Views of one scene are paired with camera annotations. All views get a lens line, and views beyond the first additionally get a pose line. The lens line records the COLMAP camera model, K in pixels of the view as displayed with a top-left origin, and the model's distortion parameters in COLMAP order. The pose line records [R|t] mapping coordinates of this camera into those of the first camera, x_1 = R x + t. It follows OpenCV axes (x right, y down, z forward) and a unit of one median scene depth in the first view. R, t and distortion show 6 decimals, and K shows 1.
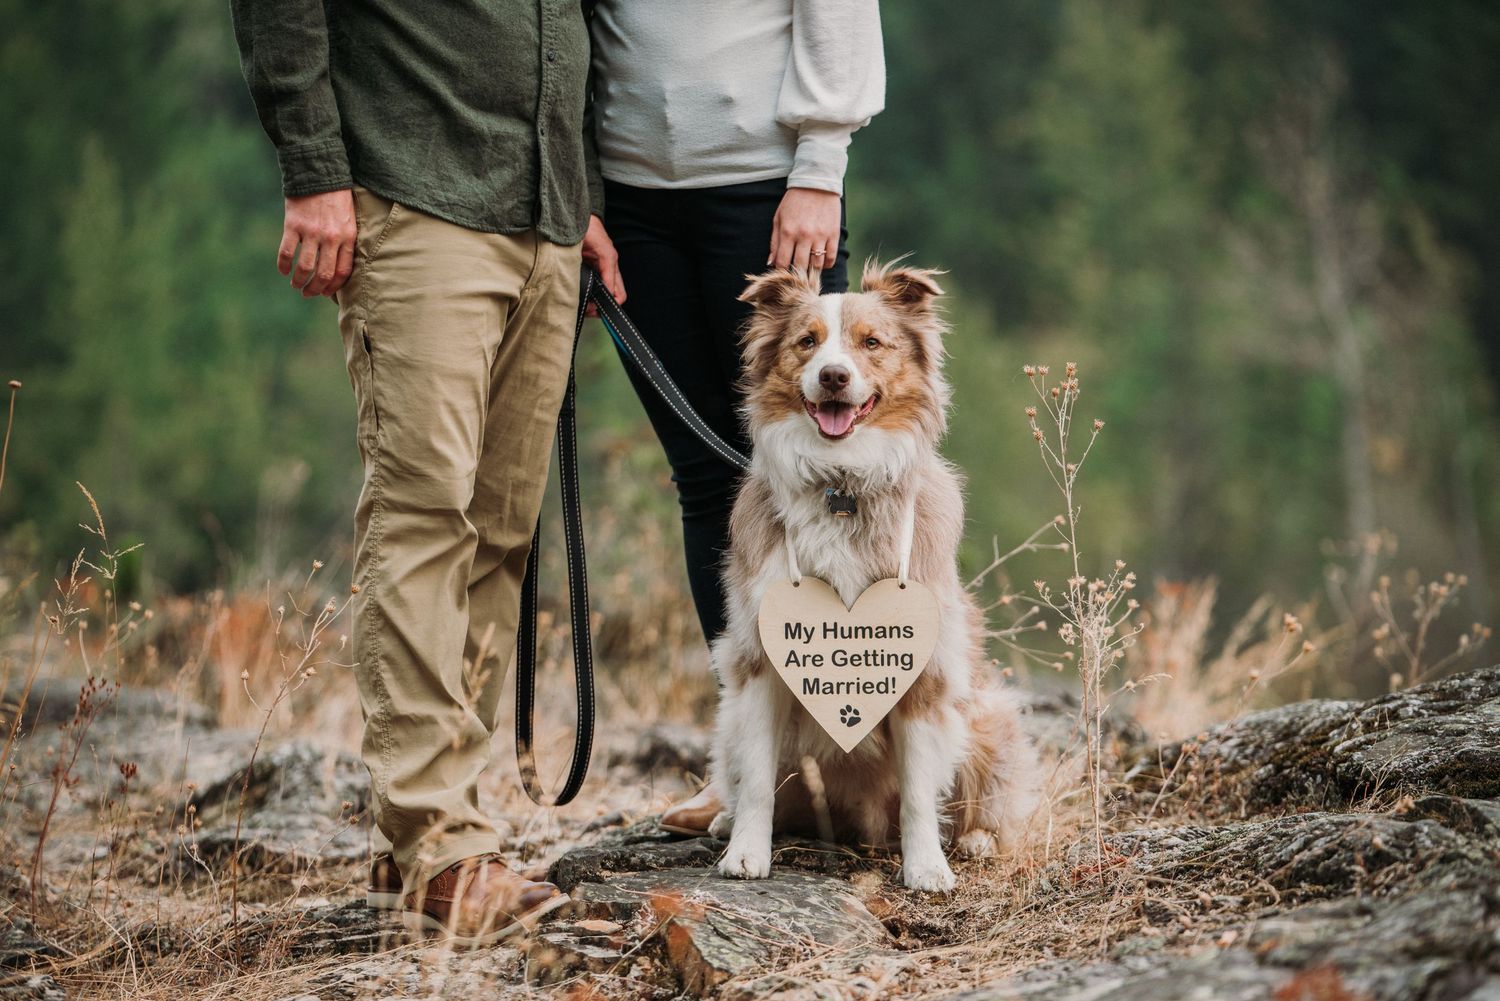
lens RADIAL K [[5594.0, 0, 748.5], [0, 5594.0, 500.0], [0, 0, 1]] dist [1.596532, 0.000000]
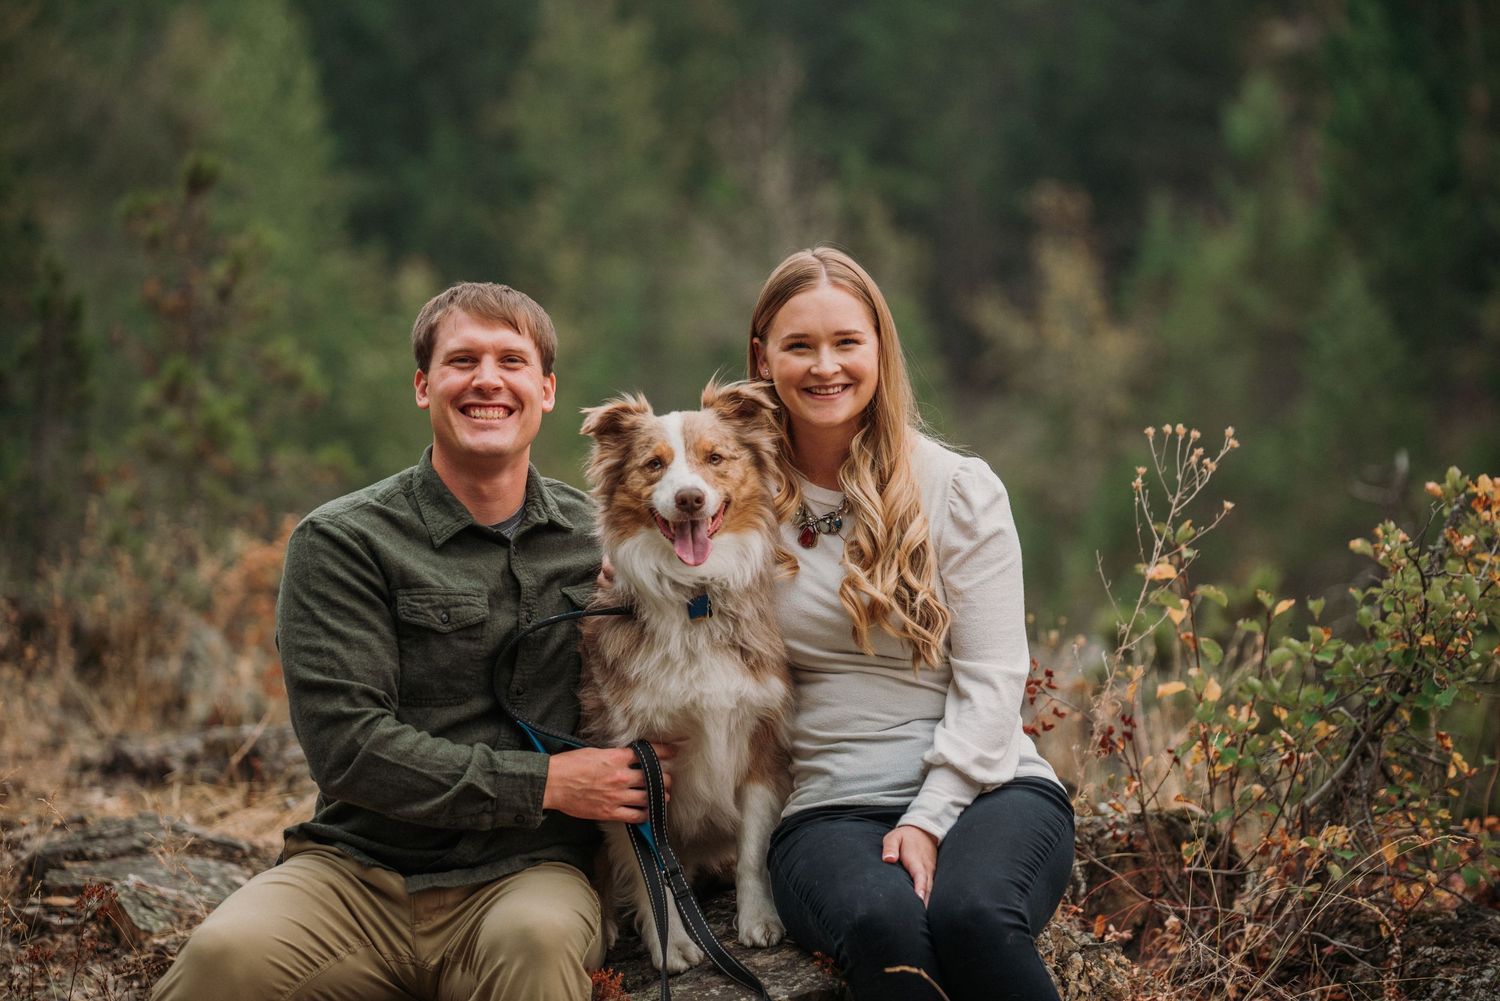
lens RADIAL K [[5444.7, 0, 749.7], [0, 5444.7, 500.6], [0, 0, 1]] dist [0.193324, 0.000000]
pose [[0.995695, -0.010691, 0.092067, 0.015661], [0.010155, 0.999929, 0.006285, -0.024468], [-0.092128, -0.005323, 0.995733, -0.289930]]
